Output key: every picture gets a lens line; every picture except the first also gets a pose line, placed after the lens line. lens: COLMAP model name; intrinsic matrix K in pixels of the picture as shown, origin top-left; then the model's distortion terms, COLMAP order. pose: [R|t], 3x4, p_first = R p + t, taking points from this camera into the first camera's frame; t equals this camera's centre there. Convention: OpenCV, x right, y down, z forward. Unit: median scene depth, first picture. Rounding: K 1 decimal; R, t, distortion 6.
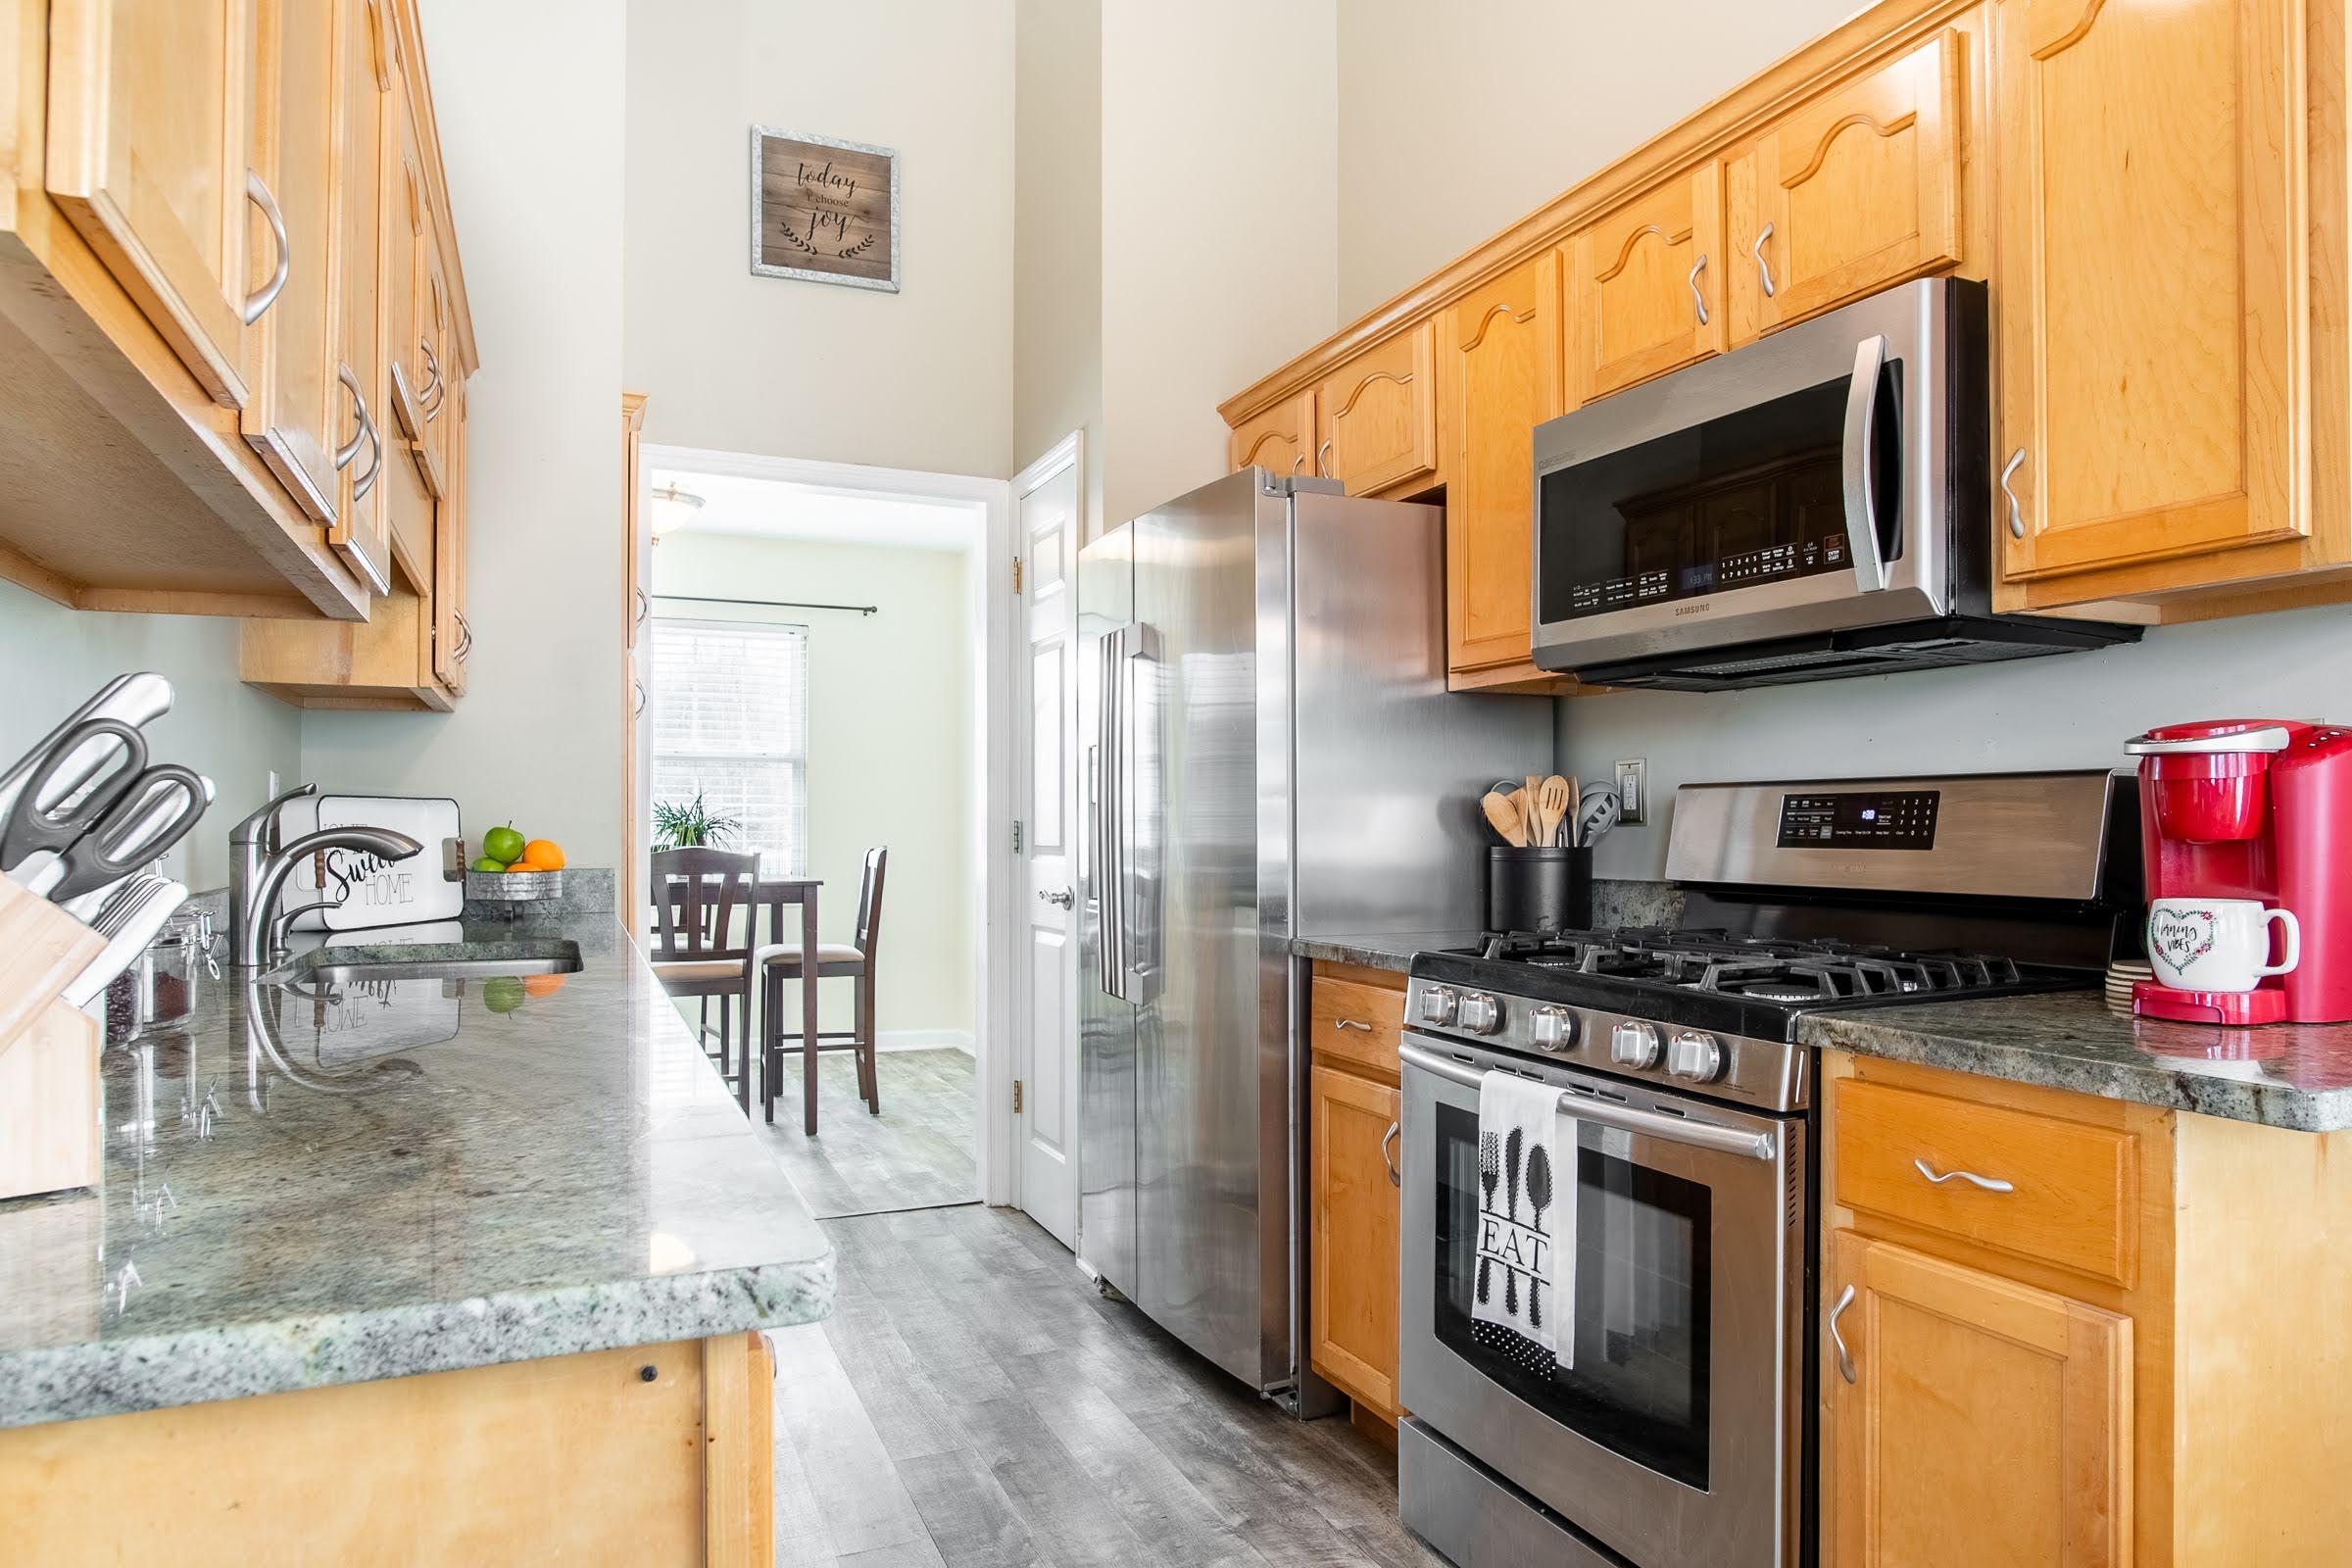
lens RADIAL K [[1354.1, 0, 1178.2], [0, 1354.1, 803.1], [0, 0, 1]] dist [-0.035770, 0.012588]
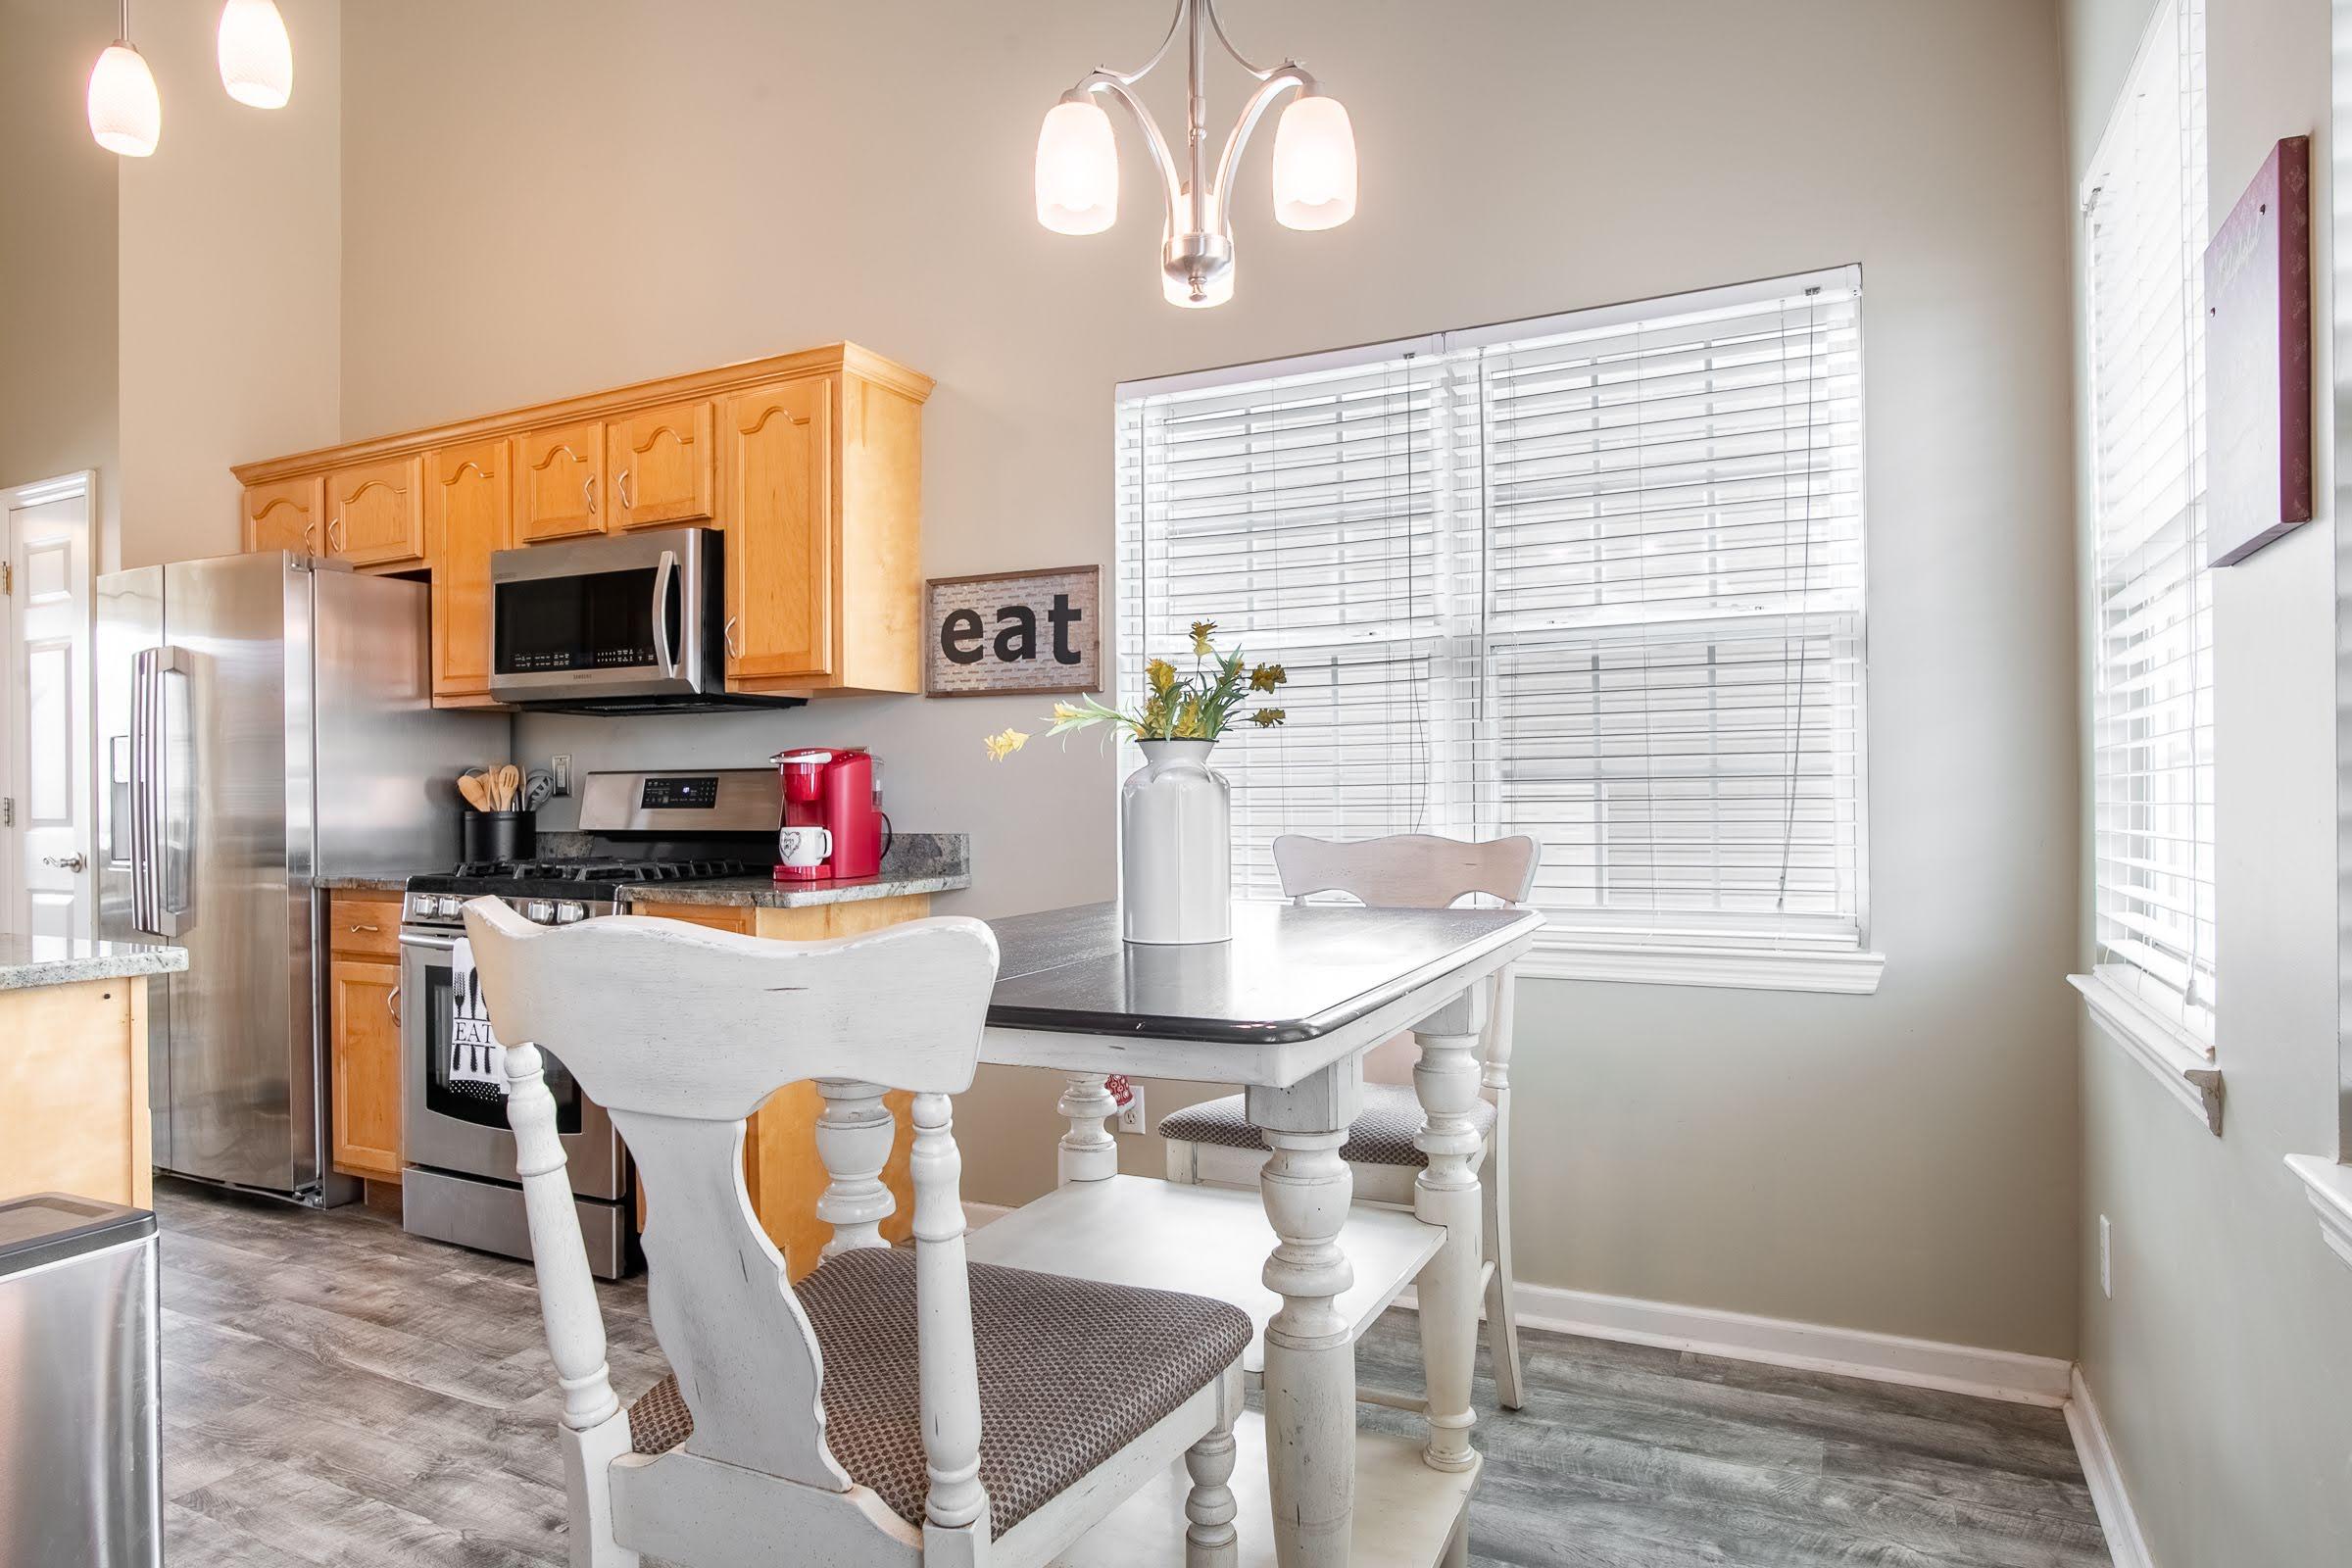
lens RADIAL K [[1354.1, 0, 1196.6], [0, 1354.1, 793.5], [0, 0, 1]] dist [-0.035770, 0.012588]
pose [[0.758092, -0.006504, 0.652115, -0.151366], [-0.001722, 0.999927, 0.011975, -0.009168], [-0.652145, -0.010201, 0.758025, -0.806407]]
